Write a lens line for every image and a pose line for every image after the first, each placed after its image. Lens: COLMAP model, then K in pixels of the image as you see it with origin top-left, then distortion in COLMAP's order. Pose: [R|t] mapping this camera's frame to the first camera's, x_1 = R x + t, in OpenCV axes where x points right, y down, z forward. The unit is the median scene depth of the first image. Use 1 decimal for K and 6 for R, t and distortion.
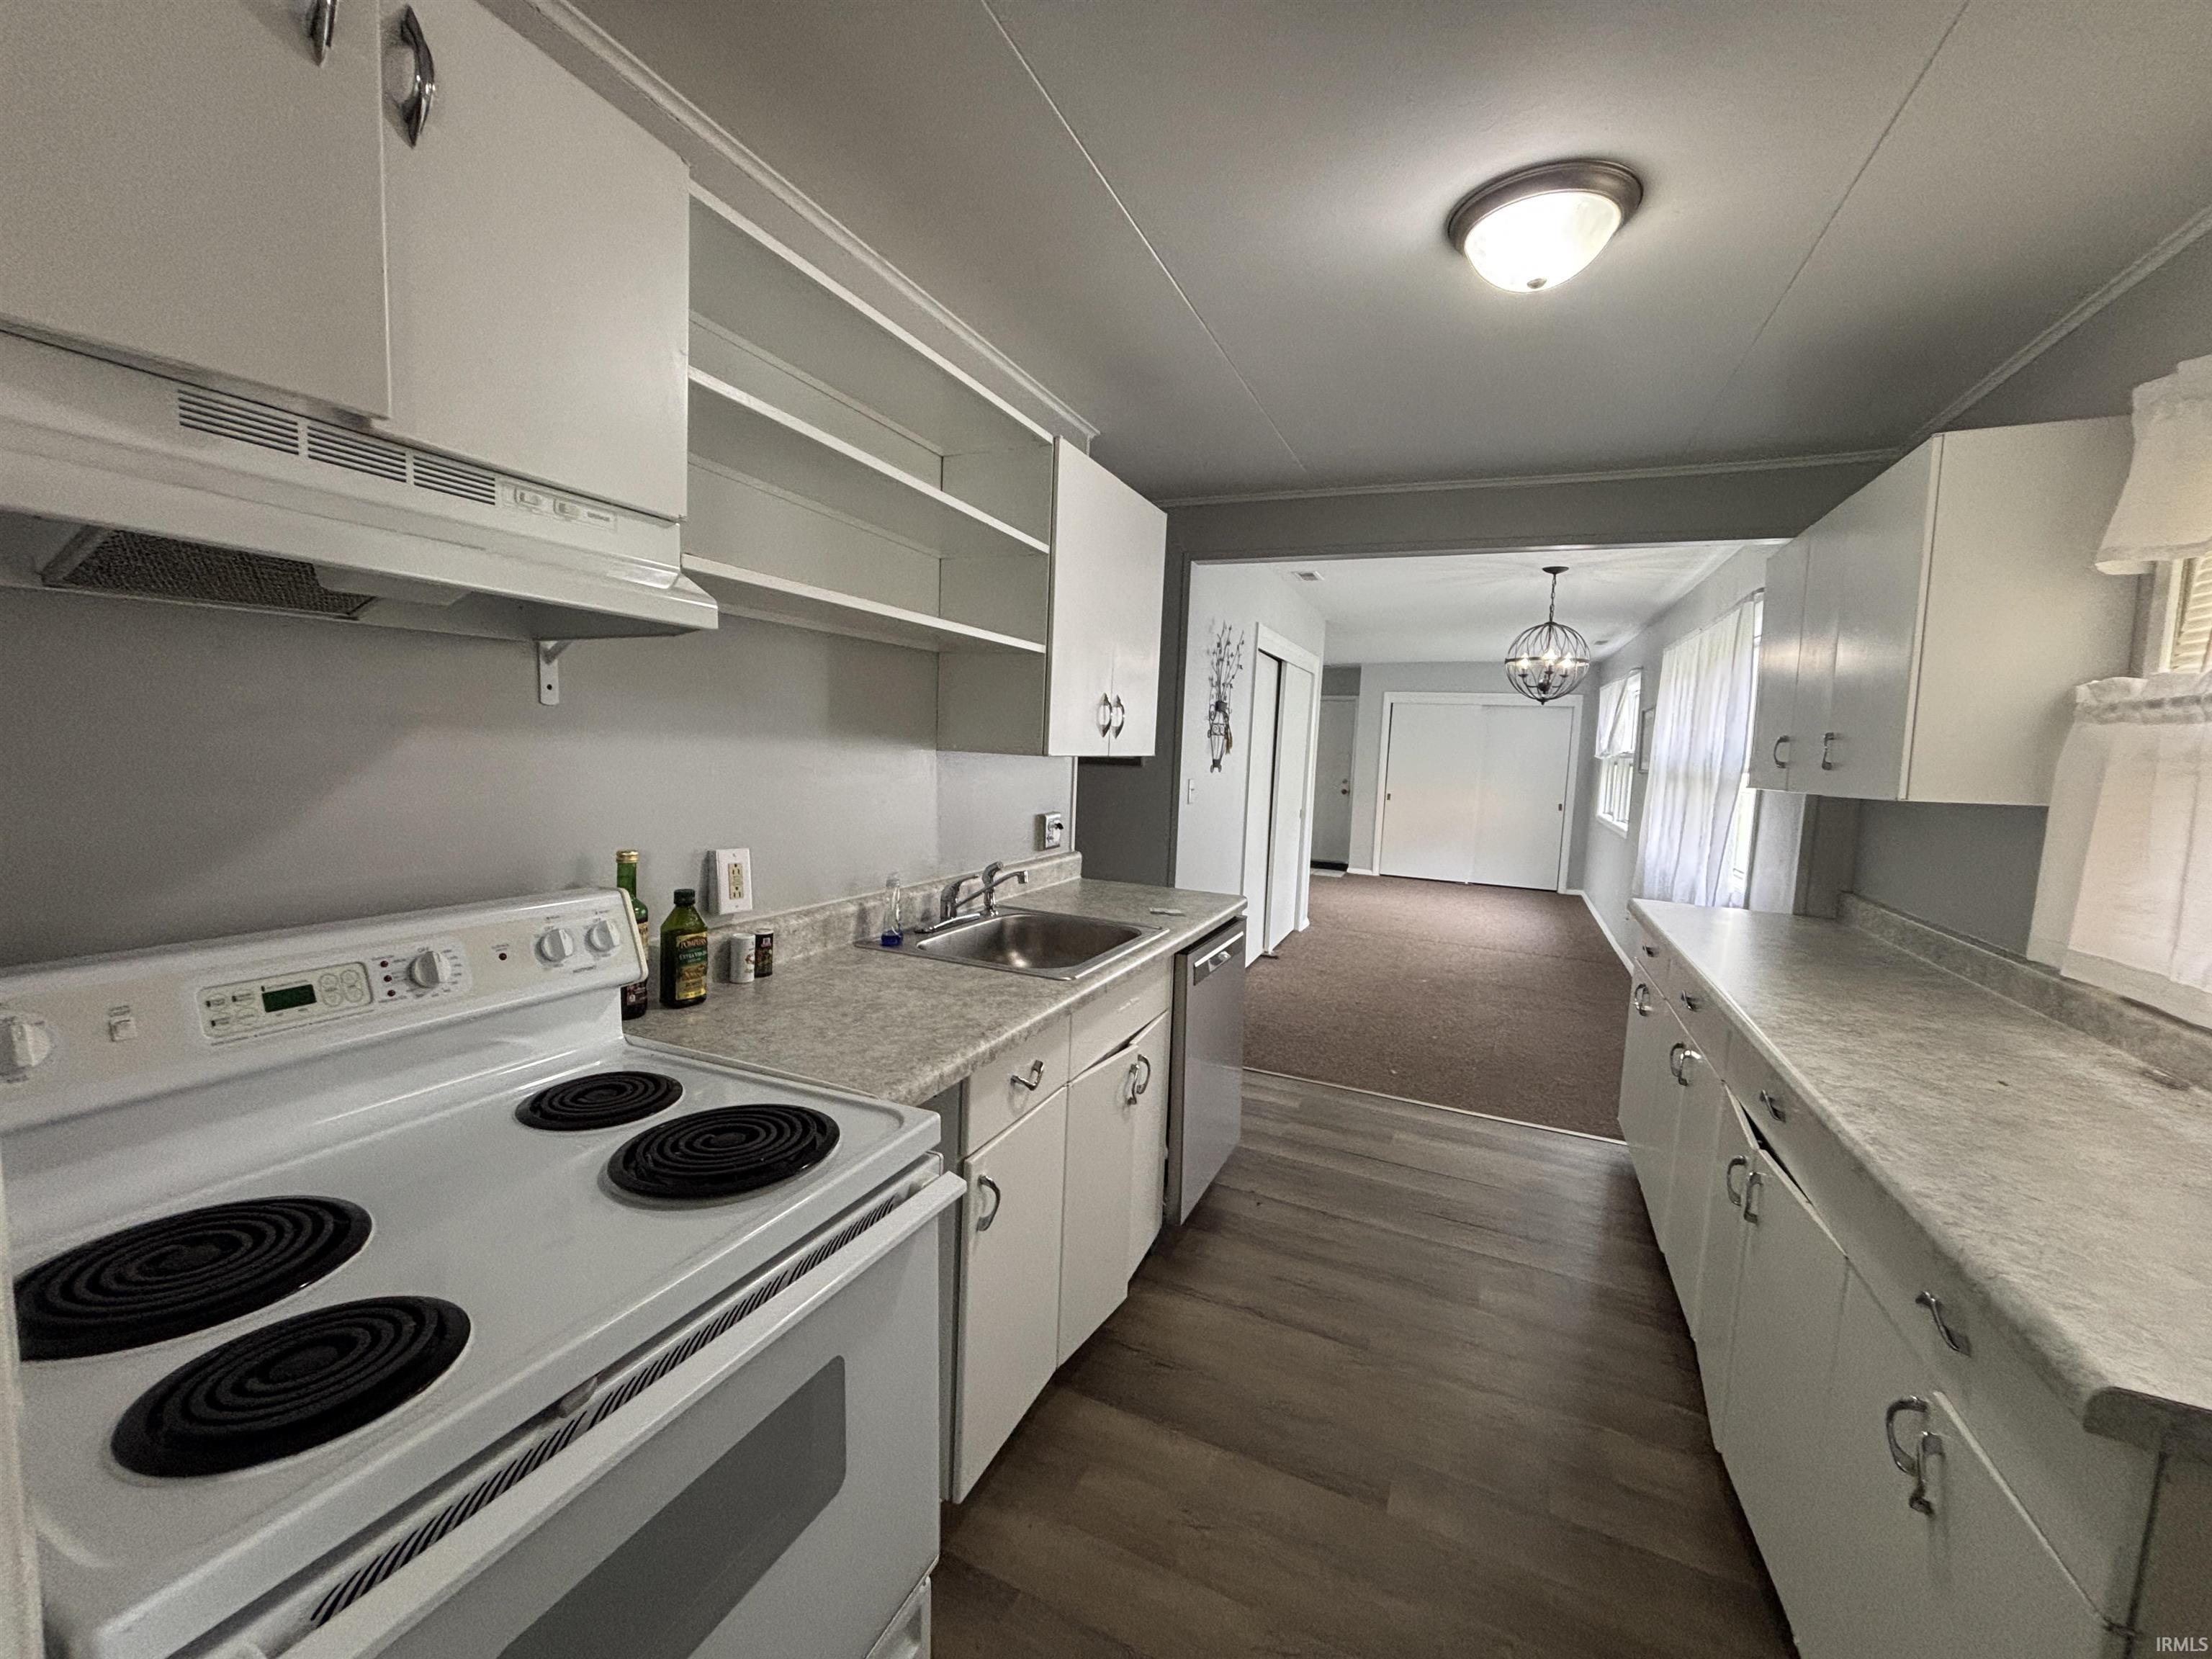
lens RADIAL K [[897.3, 0, 1057.3], [0, 897.3, 824.0], [0, 0, 1]] dist [-0.010553, -0.000008]
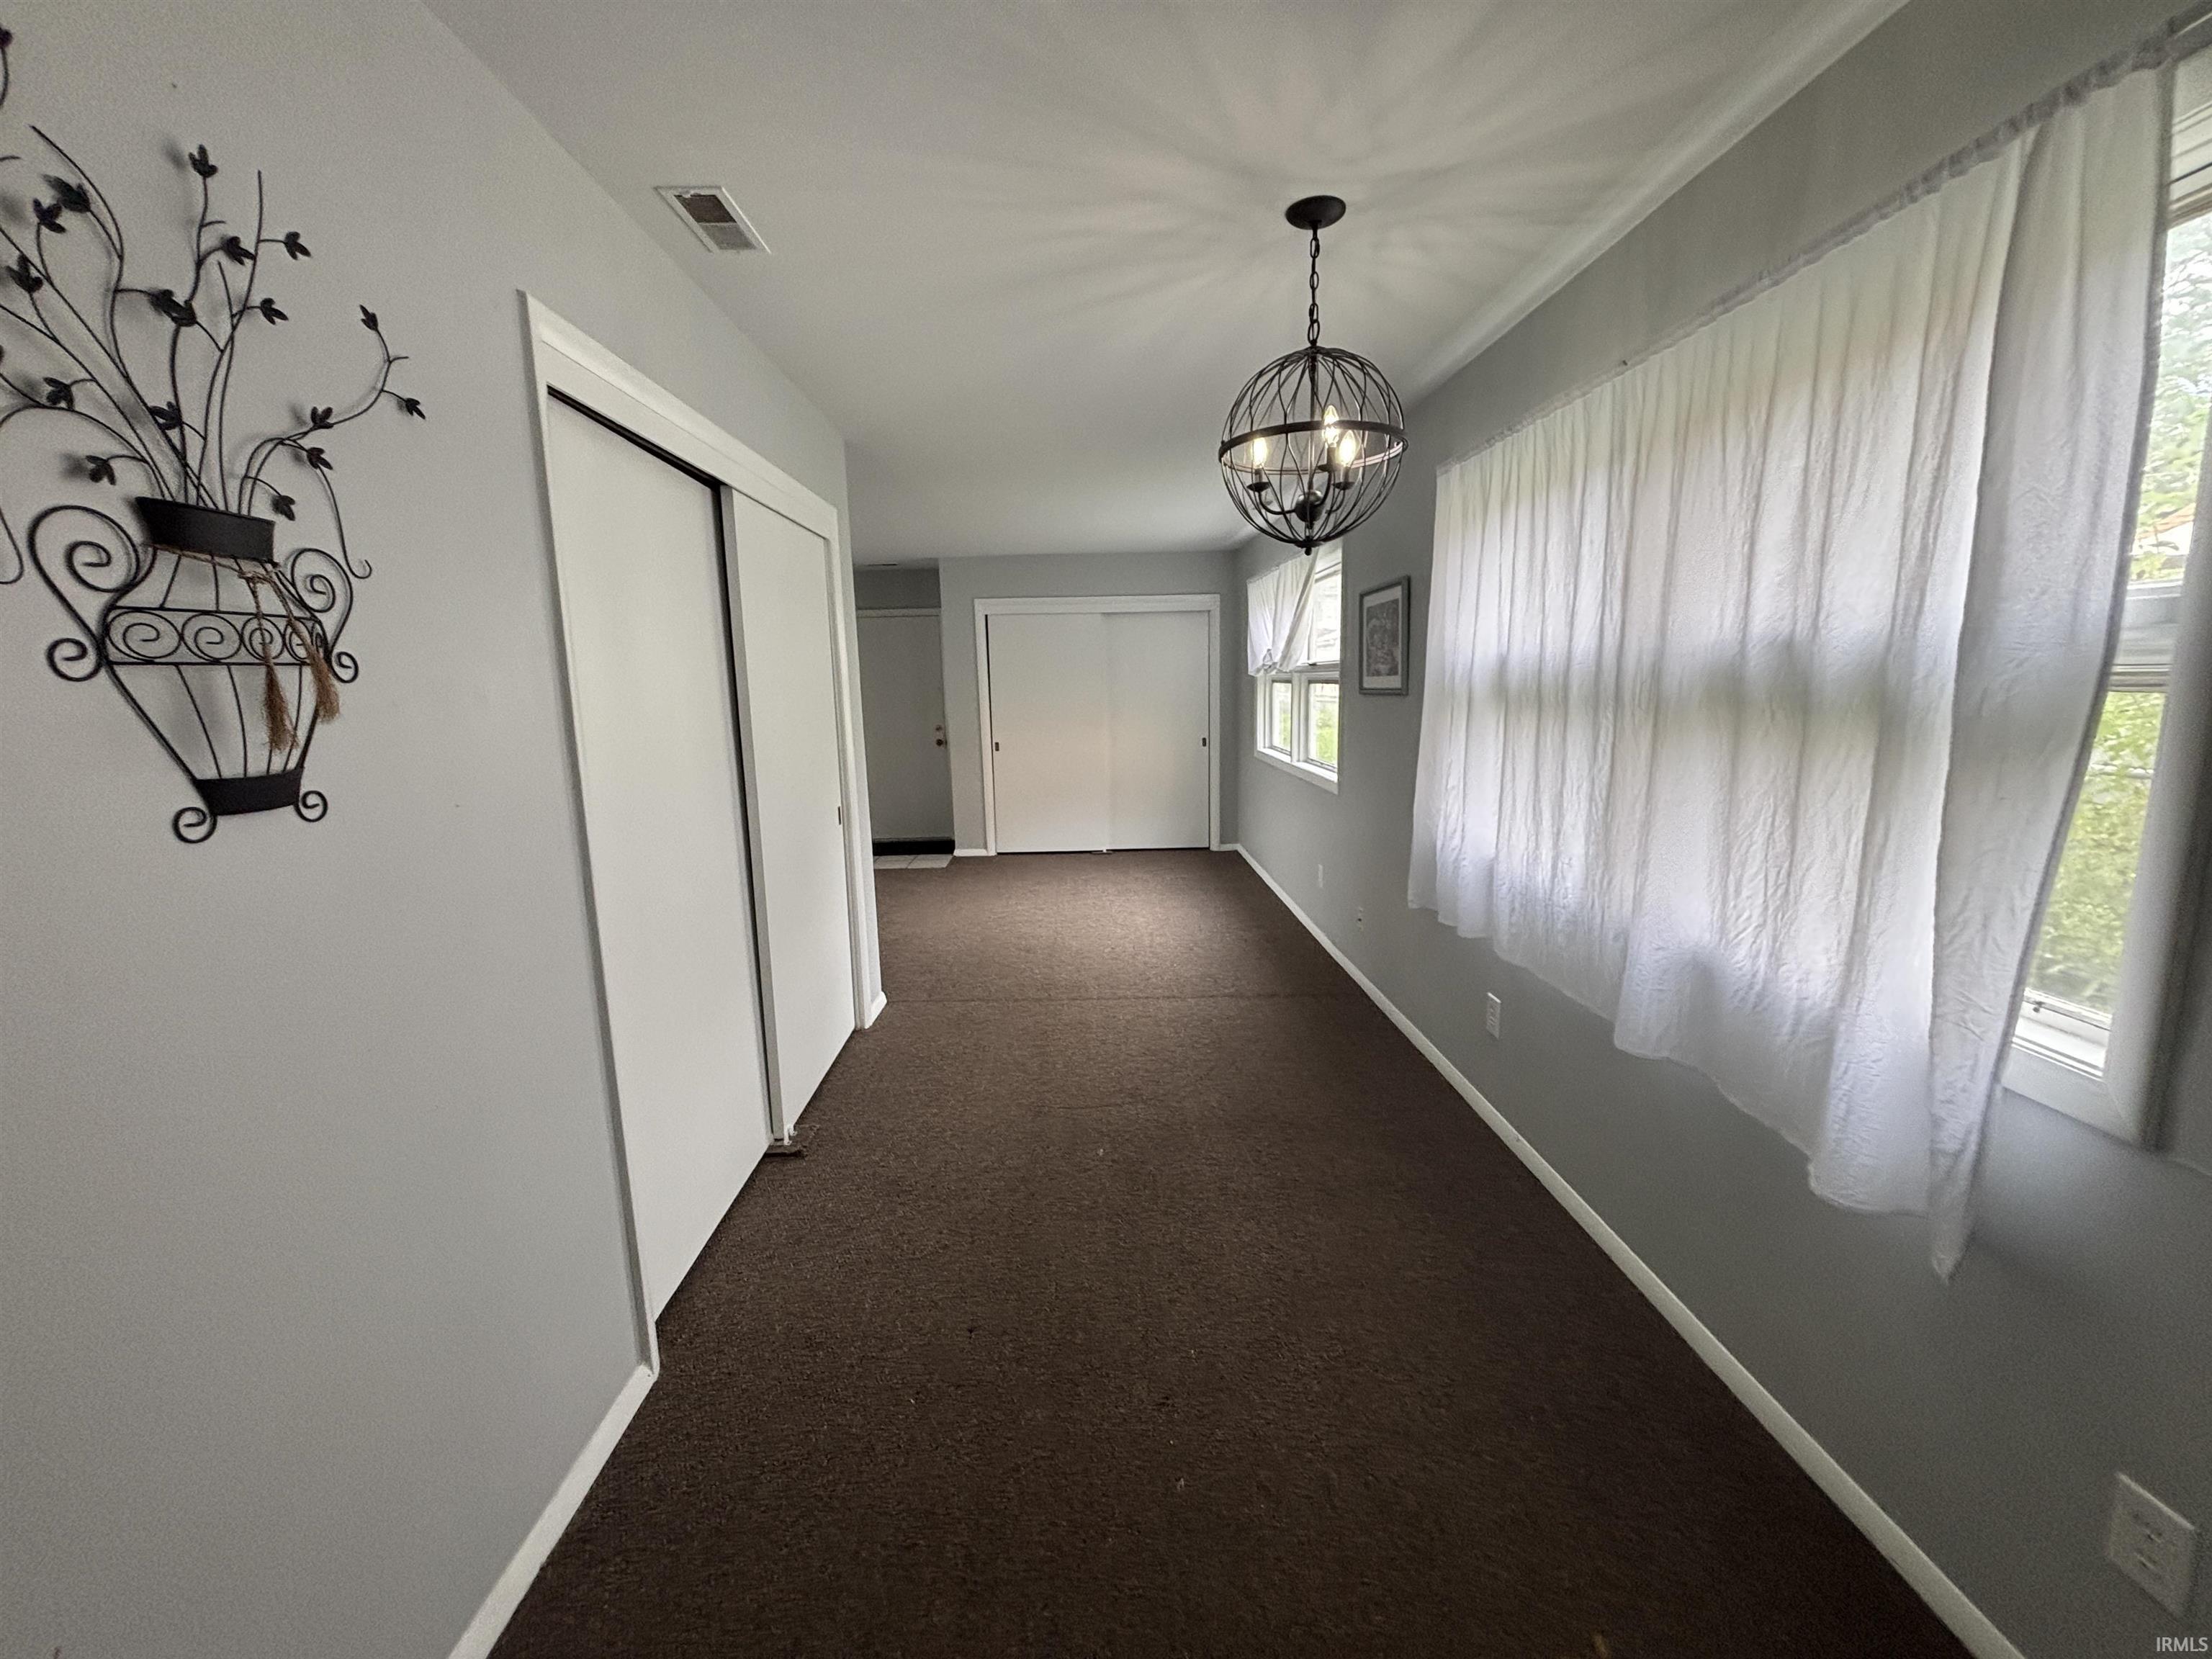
lens RADIAL K [[897.3, 0, 1104.0], [0, 897.3, 829.6], [0, 0, 1]] dist [-0.010553, -0.000008]
pose [[0.888420, -0.131056, 0.439926, 0.129522], [0.098524, 0.990483, 0.096103, -0.027347], [-0.448334, -0.042037, 0.892877, 0.337606]]
